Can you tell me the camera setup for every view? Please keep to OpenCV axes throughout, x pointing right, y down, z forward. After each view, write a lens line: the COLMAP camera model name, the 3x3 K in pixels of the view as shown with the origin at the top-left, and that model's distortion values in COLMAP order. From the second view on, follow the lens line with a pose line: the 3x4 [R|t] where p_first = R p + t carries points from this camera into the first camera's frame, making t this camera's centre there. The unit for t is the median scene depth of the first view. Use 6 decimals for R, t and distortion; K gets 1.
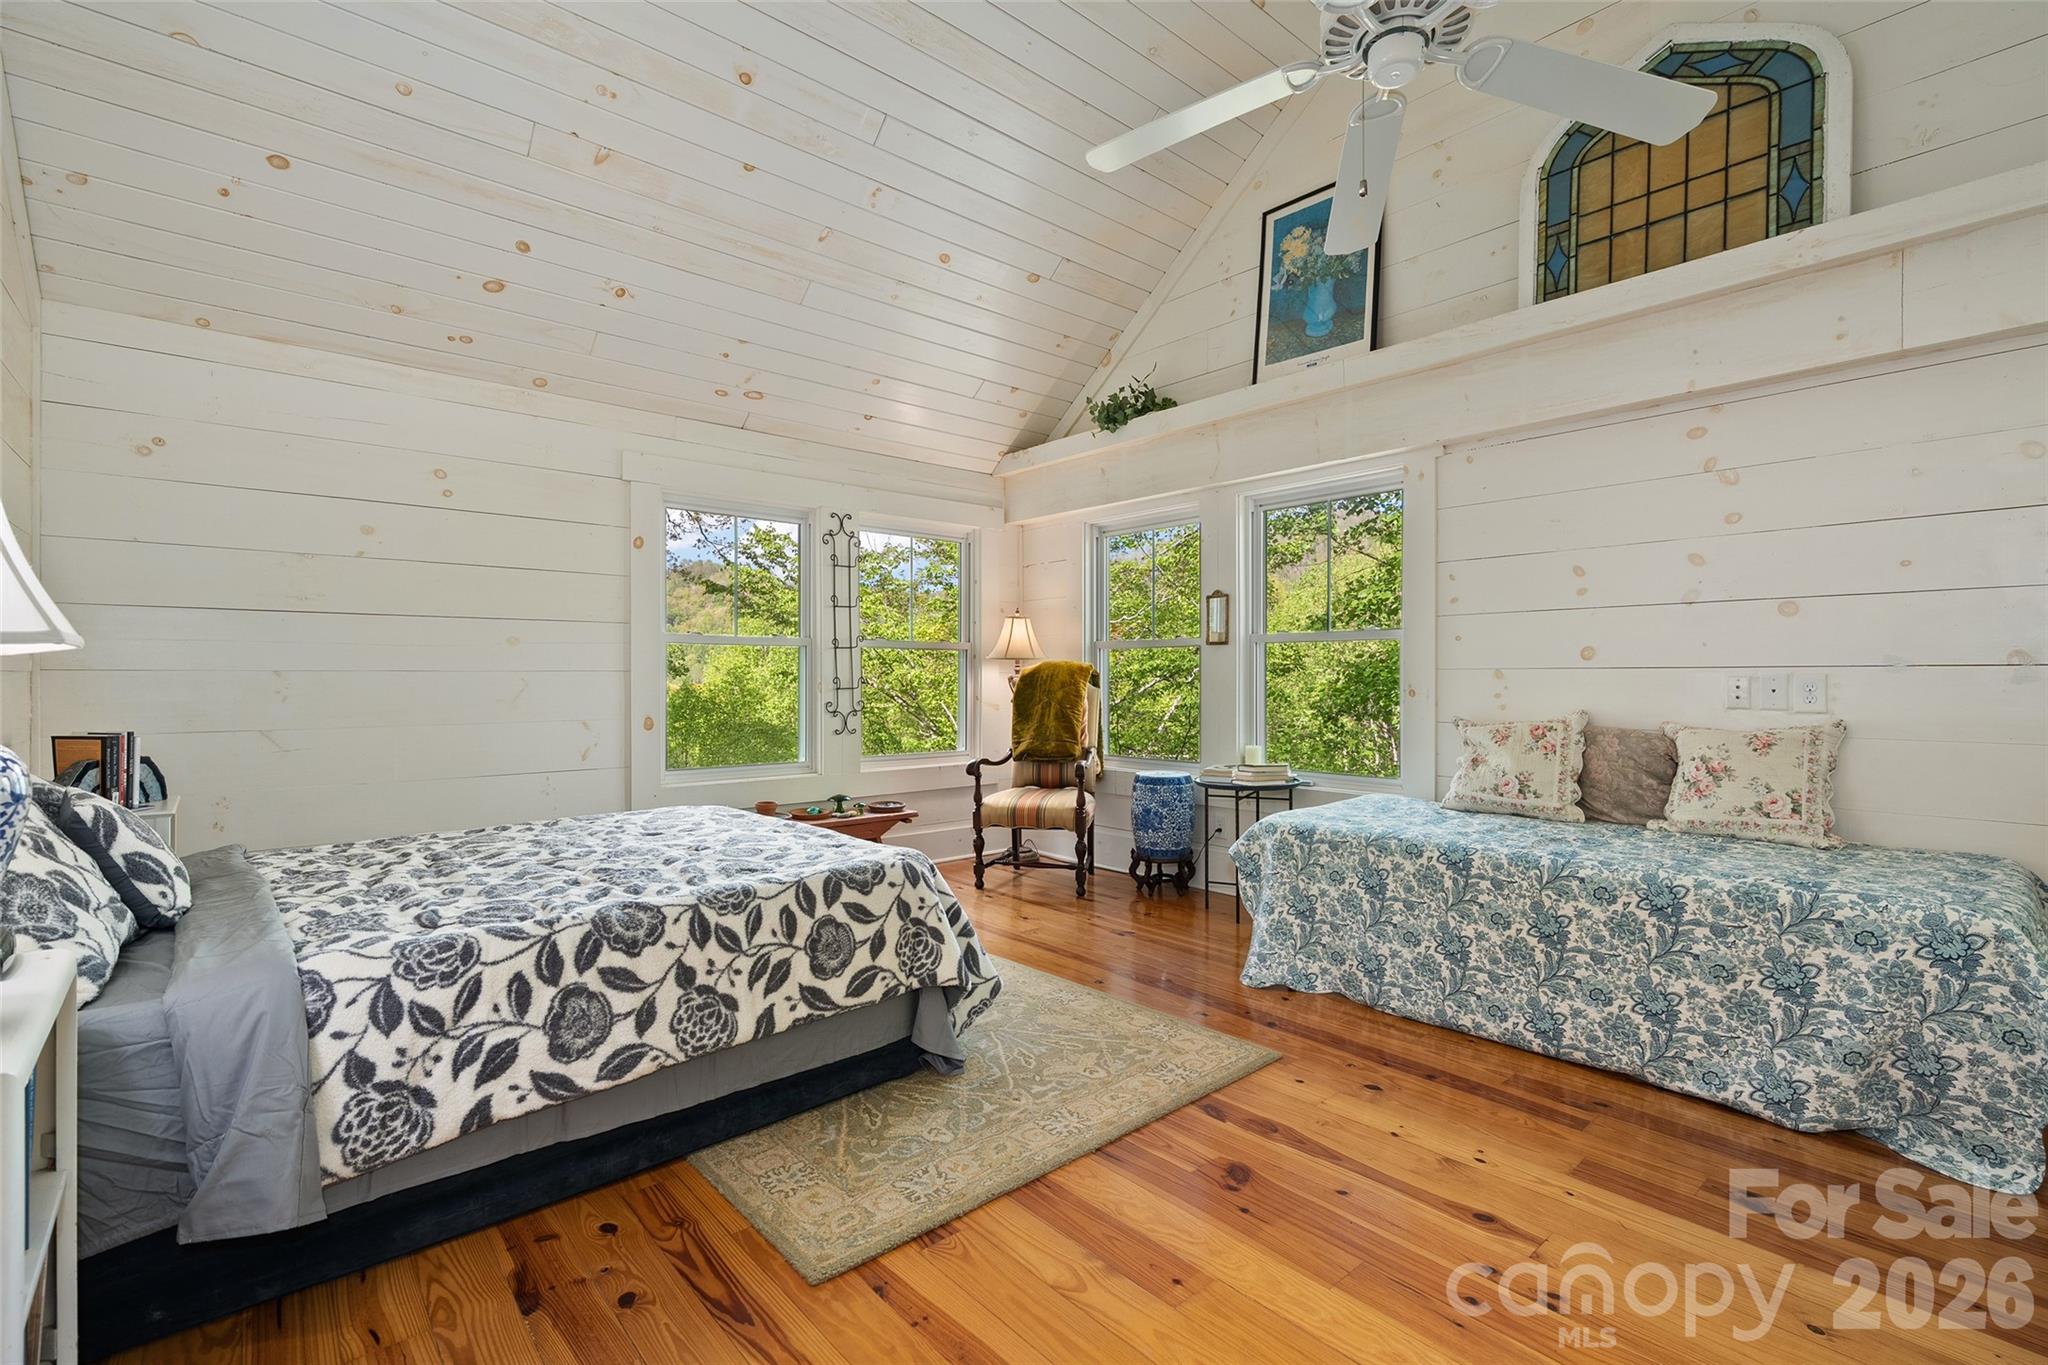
lens RADIAL K [[919.4, 0, 1018.2], [0, 919.4, 679.8], [0, 0, 1]] dist [-0.009317, 0.001925]
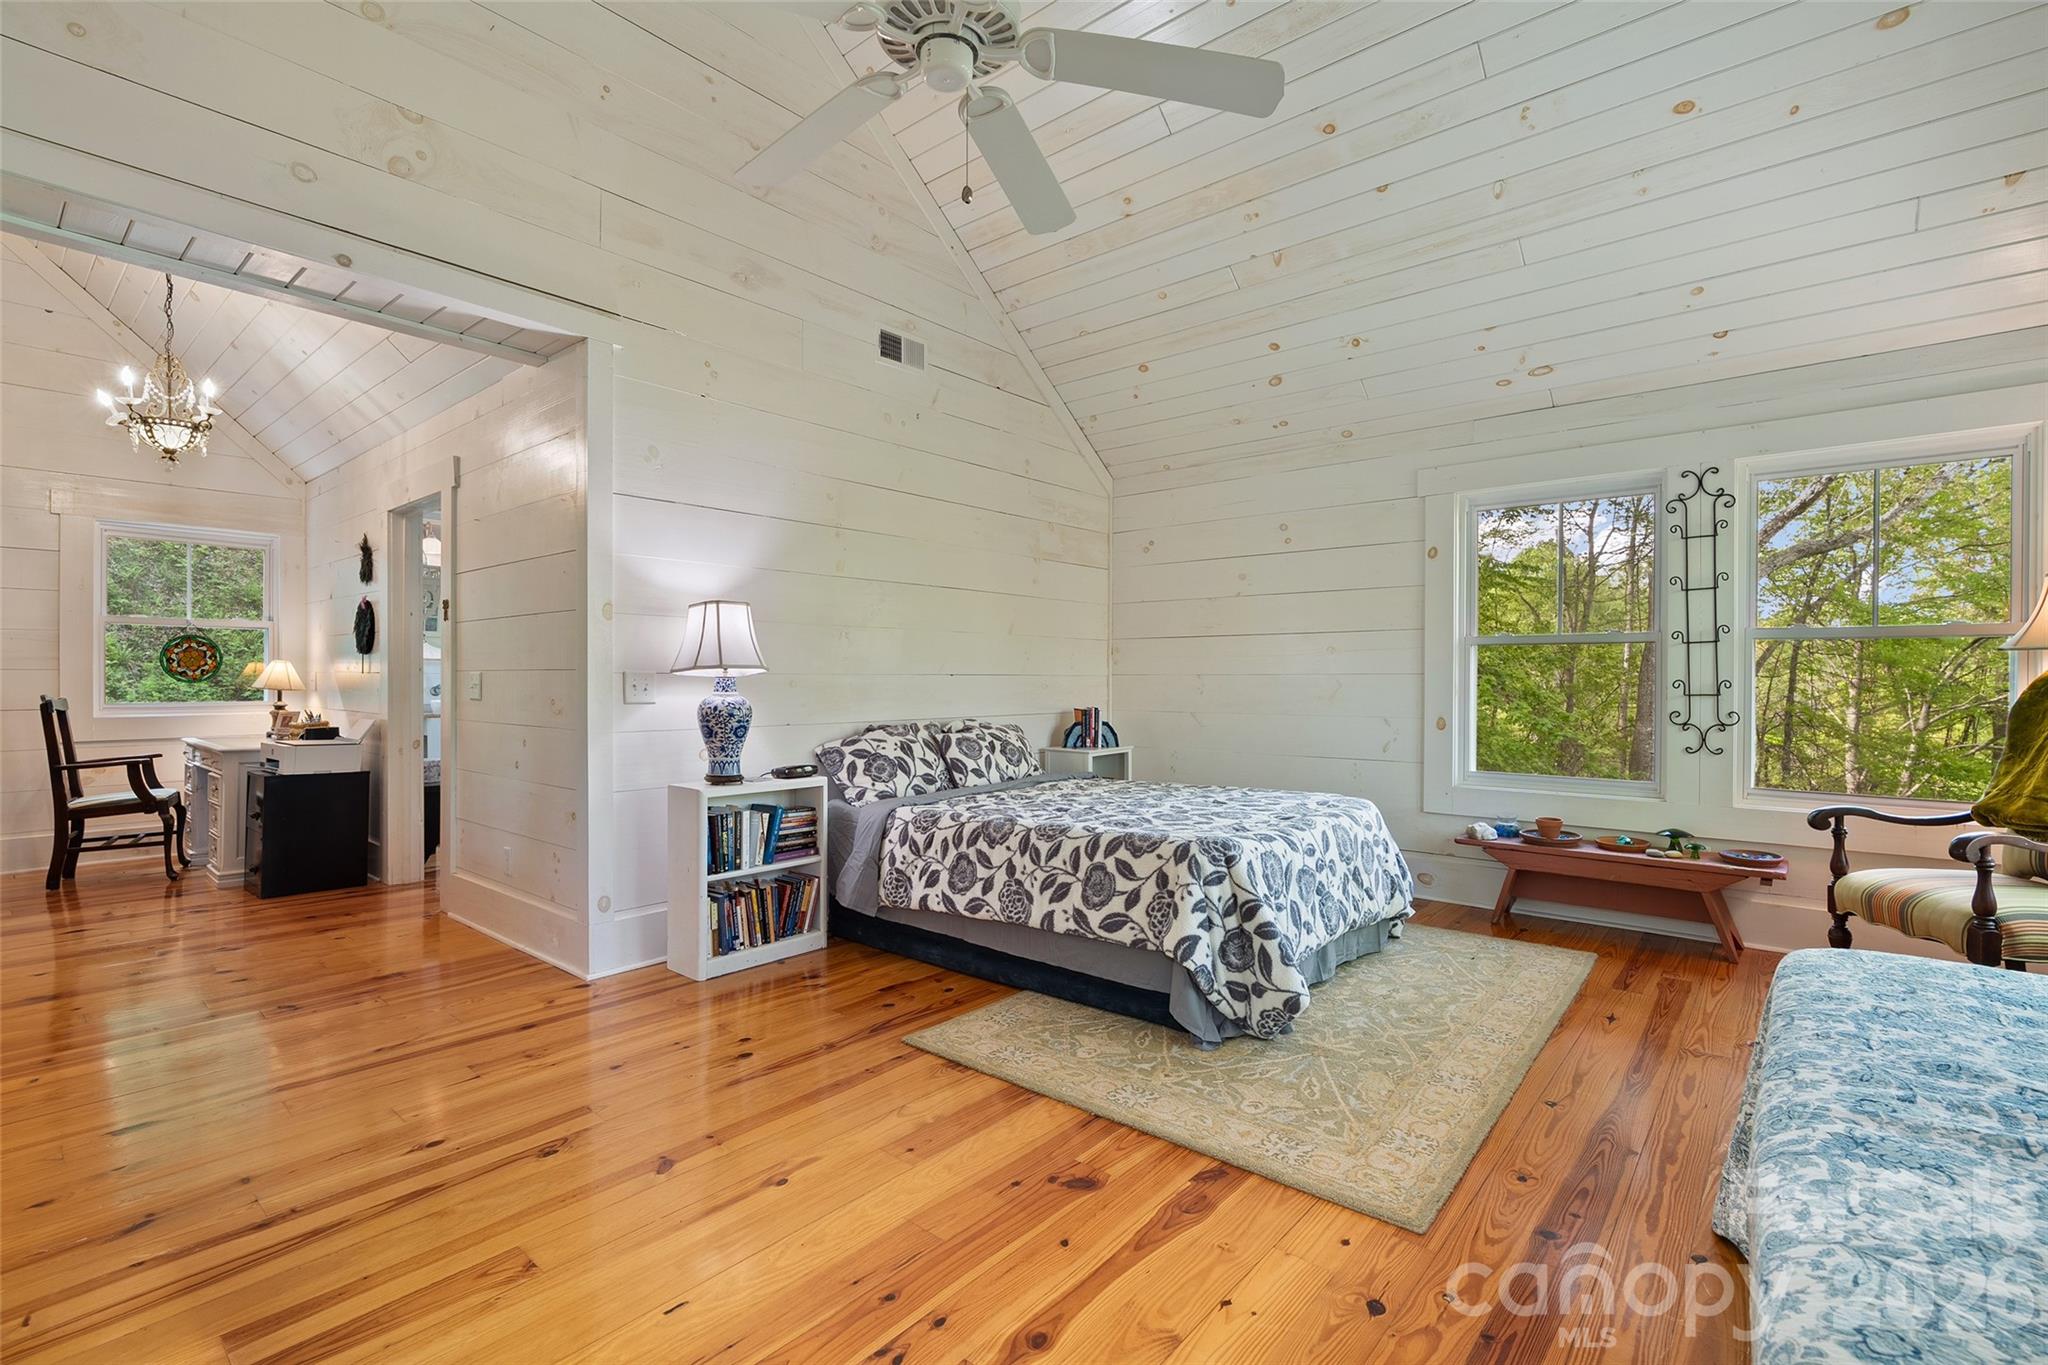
lens RADIAL K [[919.4, 0, 1016.8], [0, 919.4, 682.4], [0, 0, 1]] dist [-0.009317, 0.001925]
pose [[0.148349, 0.005462, -0.988920, 1.084903], [-0.004650, 0.999978, 0.004825, -0.004428], [0.988924, 0.003882, 0.148371, 0.706681]]
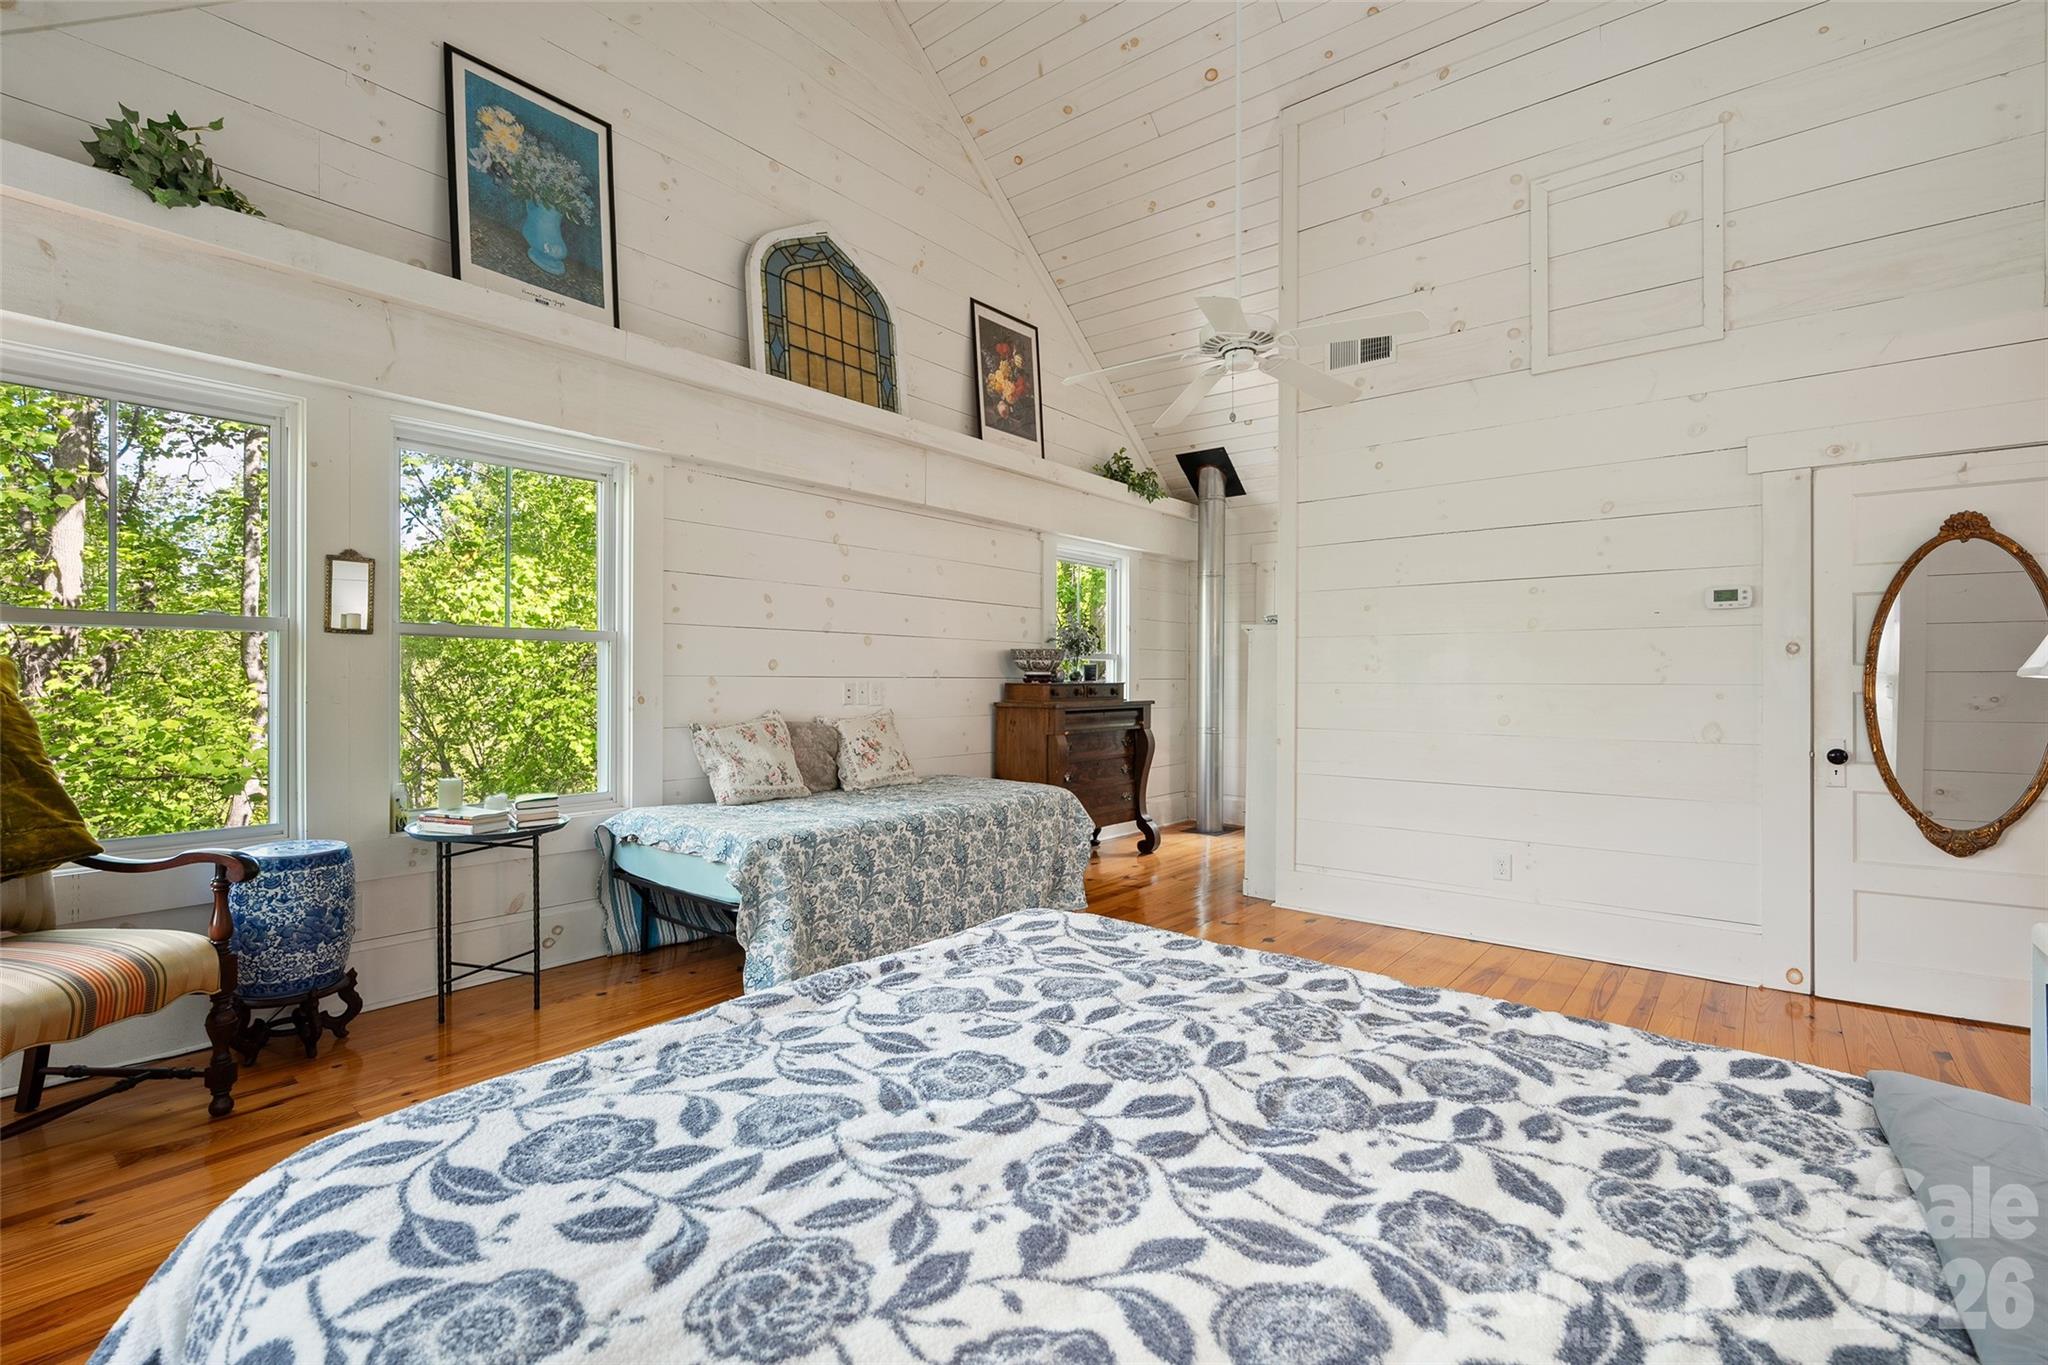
lens RADIAL K [[919.4, 0, 1025.8], [0, 919.4, 682.8], [0, 0, 1]] dist [-0.009317, 0.001925]
pose [[-0.175030, -0.003234, 0.984558, -1.047287], [-0.002378, 0.999993, 0.002862, -0.013289], [-0.984560, -0.001841, -0.175036, 1.343008]]
